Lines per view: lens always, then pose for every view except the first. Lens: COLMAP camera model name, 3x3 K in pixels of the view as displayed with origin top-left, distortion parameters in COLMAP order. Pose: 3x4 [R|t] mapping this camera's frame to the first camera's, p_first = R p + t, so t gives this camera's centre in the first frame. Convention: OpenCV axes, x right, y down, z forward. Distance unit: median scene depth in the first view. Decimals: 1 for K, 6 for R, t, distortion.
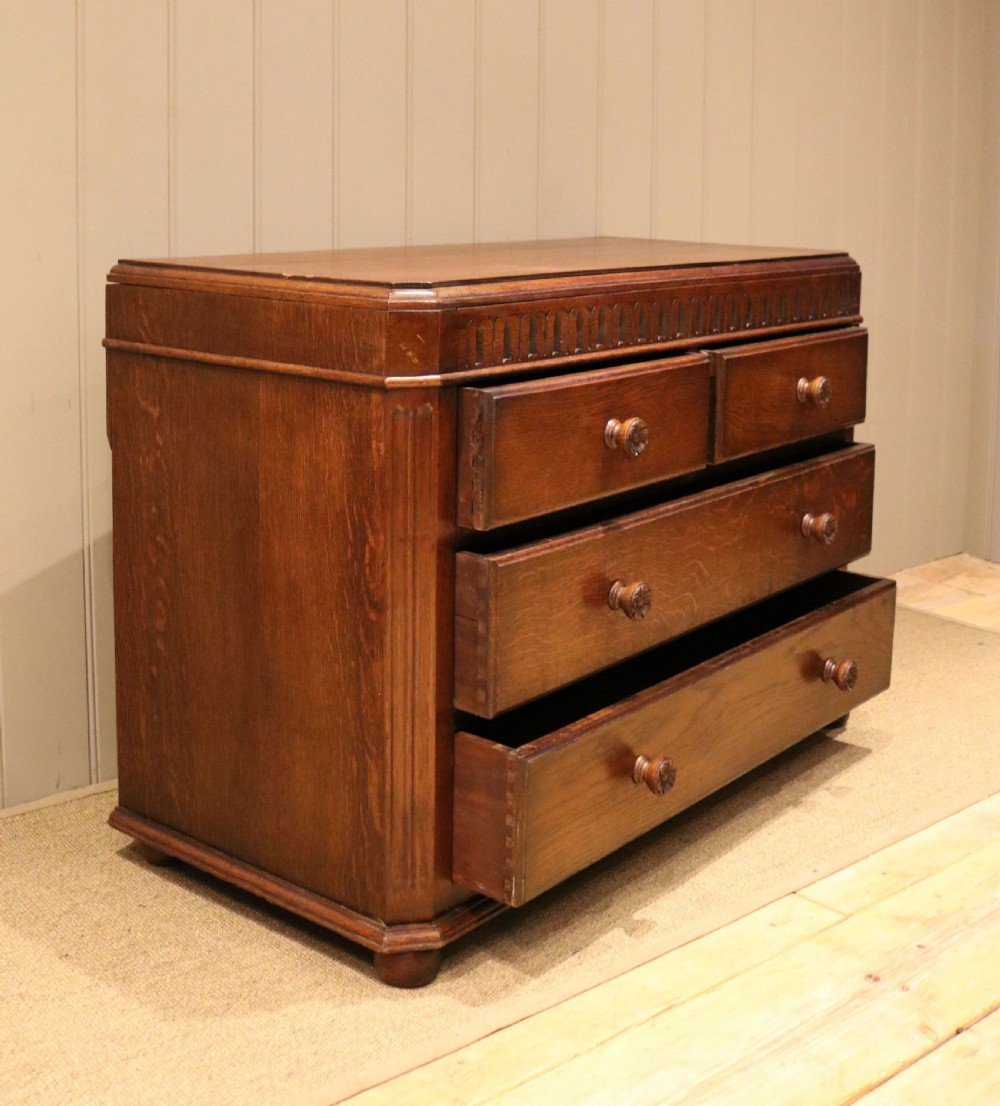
lens RADIAL K [[1463.9, 0, 499.2], [0, 1463.9, 353.3], [0, 0, 1]] dist [-0.120835, -0.003197]
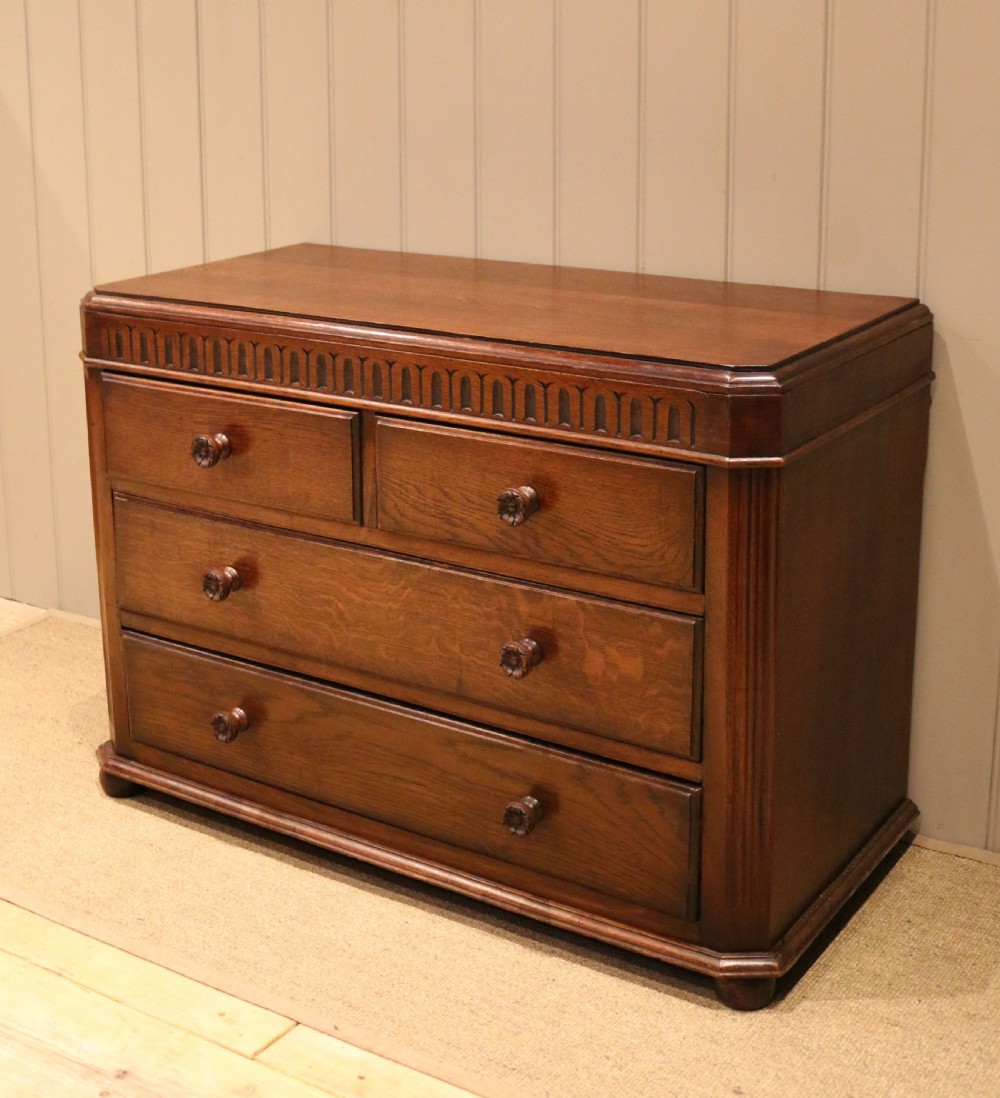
lens RADIAL K [[1709.6, 0, 500.0], [0, 1709.6, 358.9], [0, 0, 1]] dist [-0.117337, 0.063912]
pose [[0.102946, 0.191786, -0.976023, 1.468767], [-0.110912, 0.977330, 0.180344, -0.297060], [0.988484, 0.089687, 0.121883, 1.123337]]
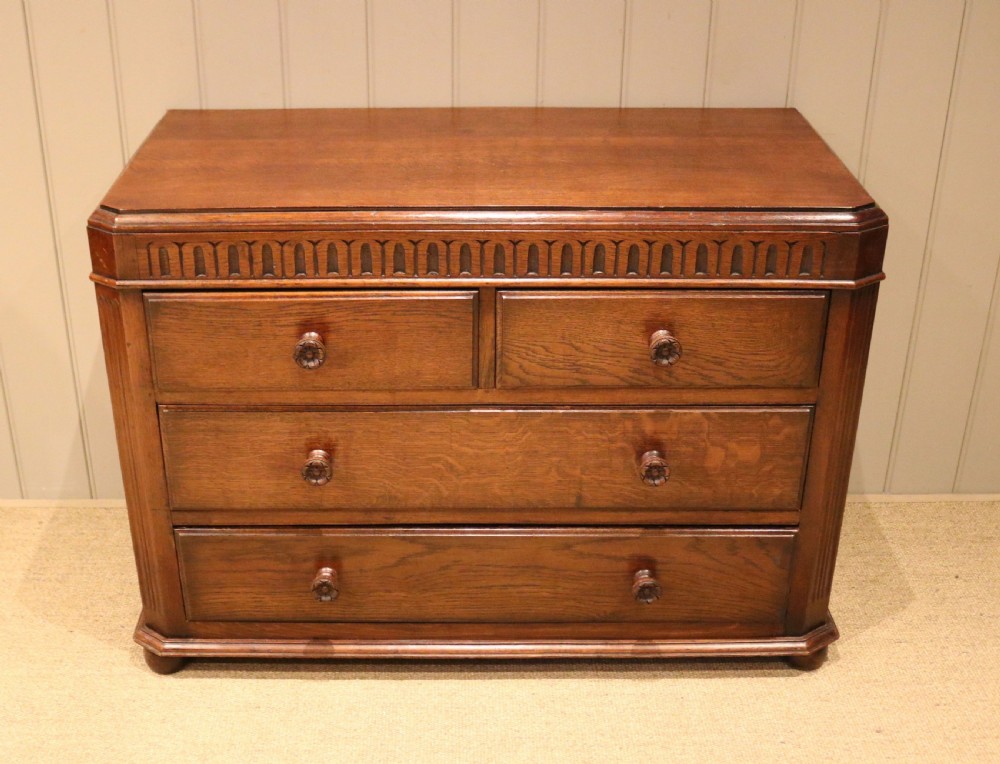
lens RADIAL K [[1289.3, 0, 456.5], [0, 1289.3, 392.9], [0, 0, 1]] dist [-0.118943, -0.003635]
pose [[0.633012, 0.343235, -0.693892, 0.926941], [-0.082567, 0.921158, 0.380330, -0.333858], [0.769727, -0.183461, 0.611443, 0.485944]]
